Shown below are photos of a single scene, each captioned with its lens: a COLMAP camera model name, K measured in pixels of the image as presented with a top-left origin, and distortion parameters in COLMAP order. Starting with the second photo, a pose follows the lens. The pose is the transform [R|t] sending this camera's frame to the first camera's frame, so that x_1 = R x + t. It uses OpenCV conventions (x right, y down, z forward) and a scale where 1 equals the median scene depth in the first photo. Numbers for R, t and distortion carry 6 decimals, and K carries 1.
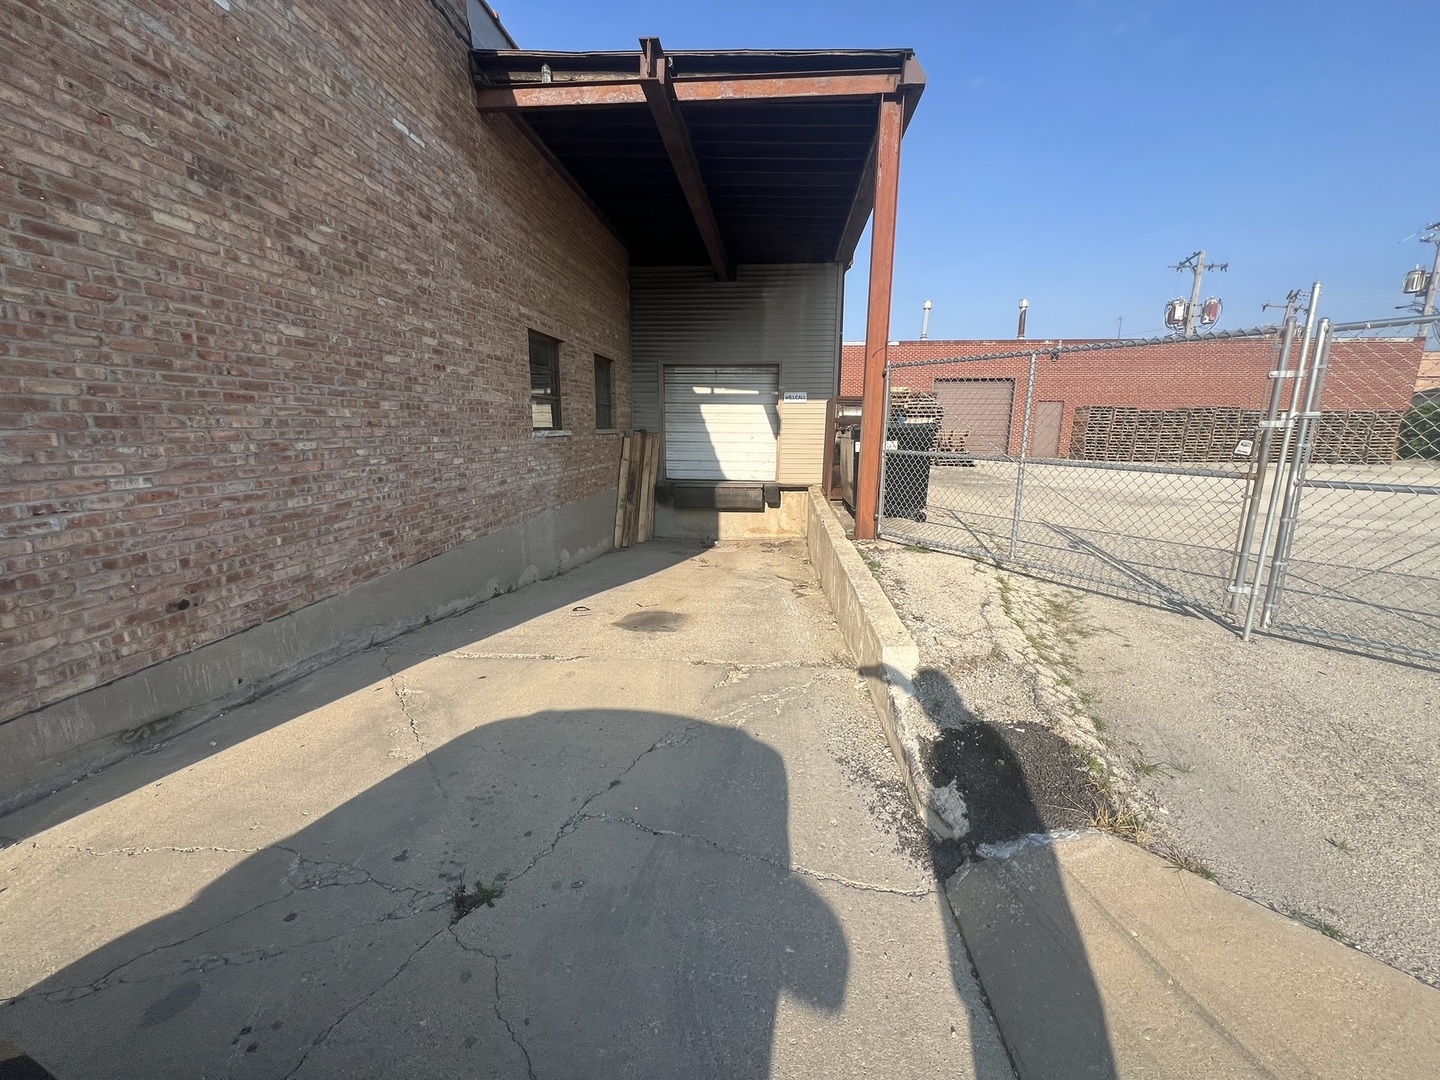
lens RADIAL K [[576.2, 0, 720.2], [0, 576.2, 538.8], [0, 0, 1]] dist [-0.002514, 0.000511]
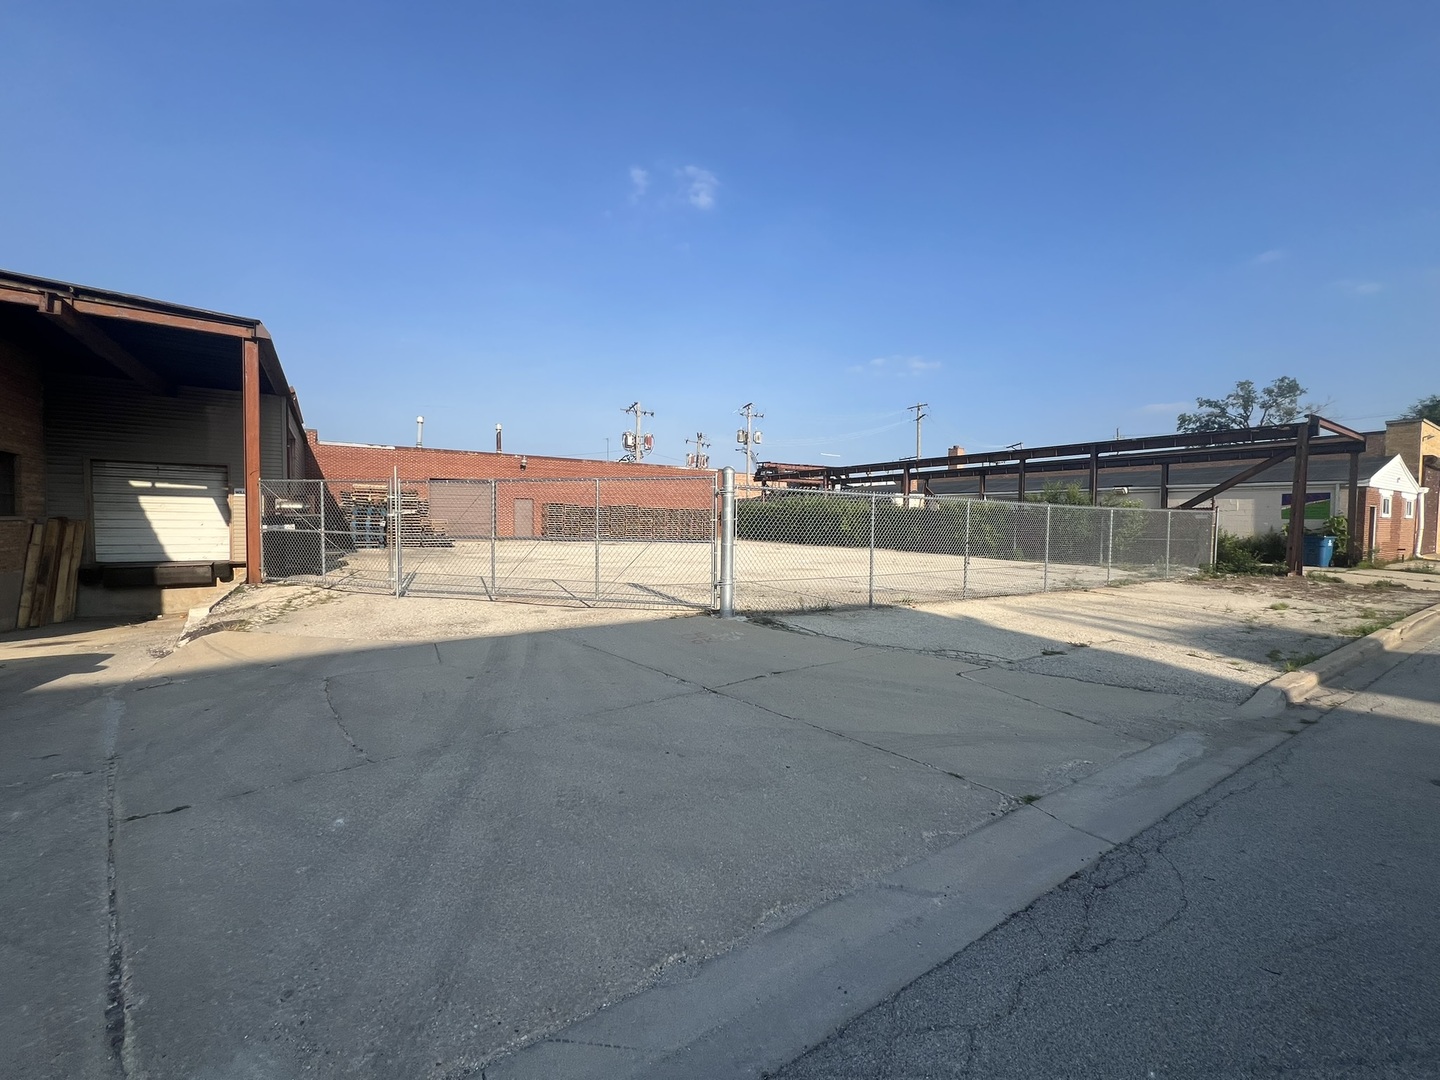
lens RADIAL K [[576.2, 0, 725.1], [0, 576.2, 540.8], [0, 0, 1]] dist [-0.002514, 0.000511]
pose [[0.766305, -0.020523, 0.642149, 0.122944], [0.117495, 0.987111, -0.108664, 0.113788], [-0.631642, 0.158719, 0.758839, -0.578569]]
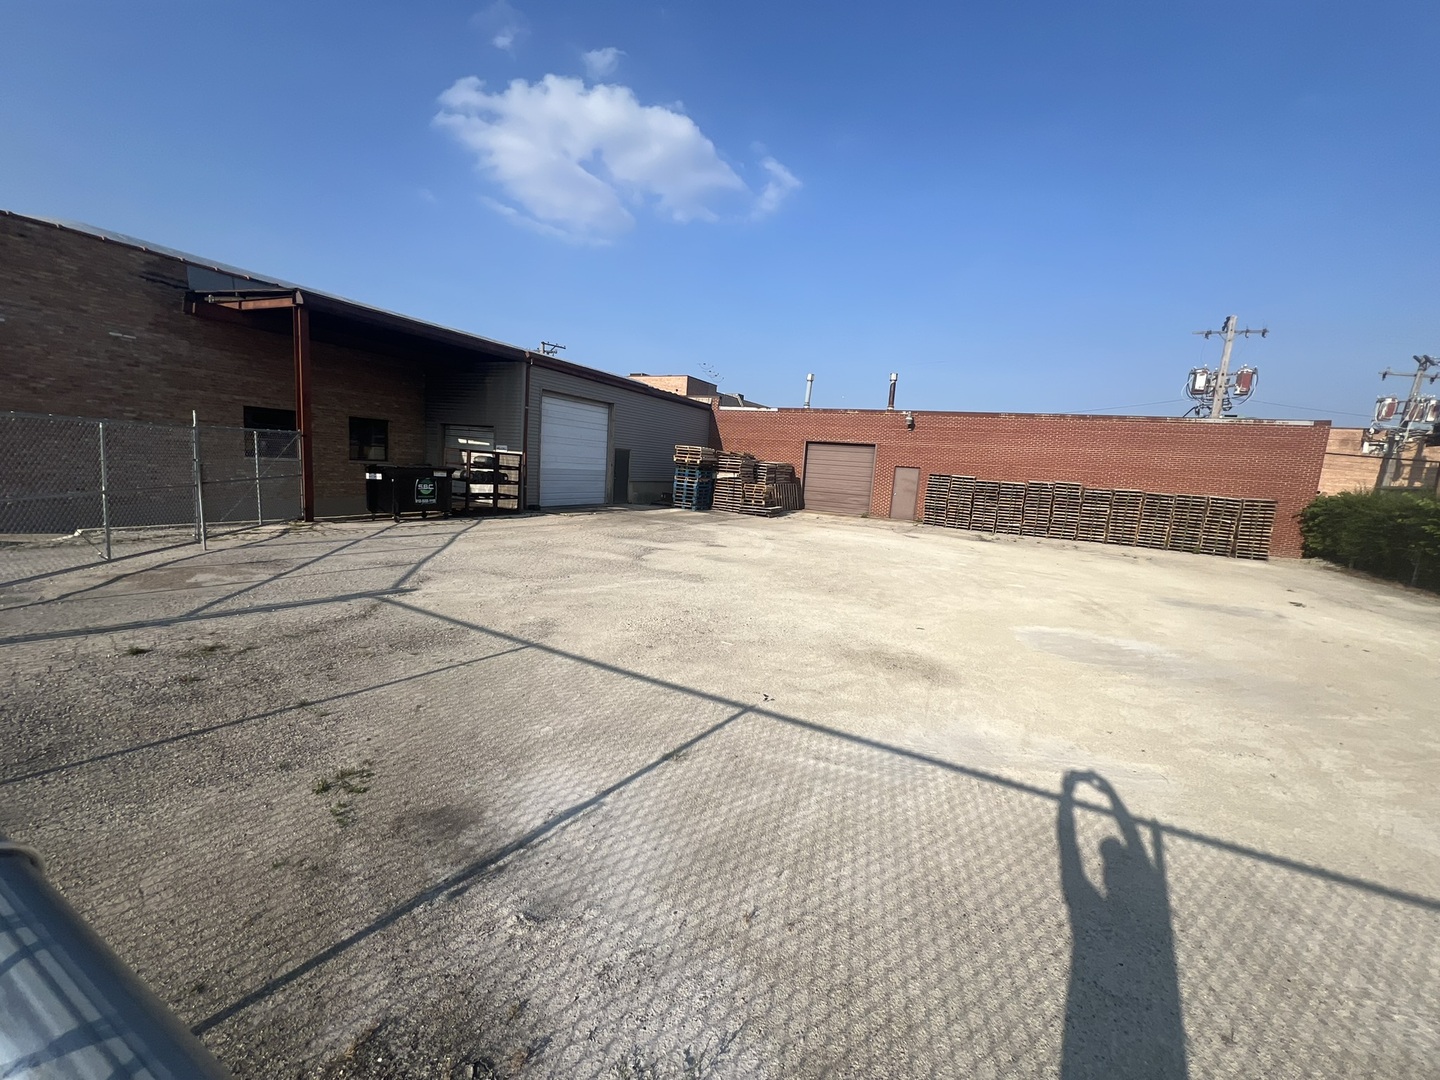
lens RADIAL K [[576.2, 0, 720.0], [0, 576.2, 533.6], [0, 0, 1]] dist [-0.002514, 0.000511]
pose [[0.934934, 0.101192, -0.340086, 1.165644], [-0.131142, 0.989151, -0.066203, -0.007033], [0.329697, 0.106495, 0.938061, -0.170169]]
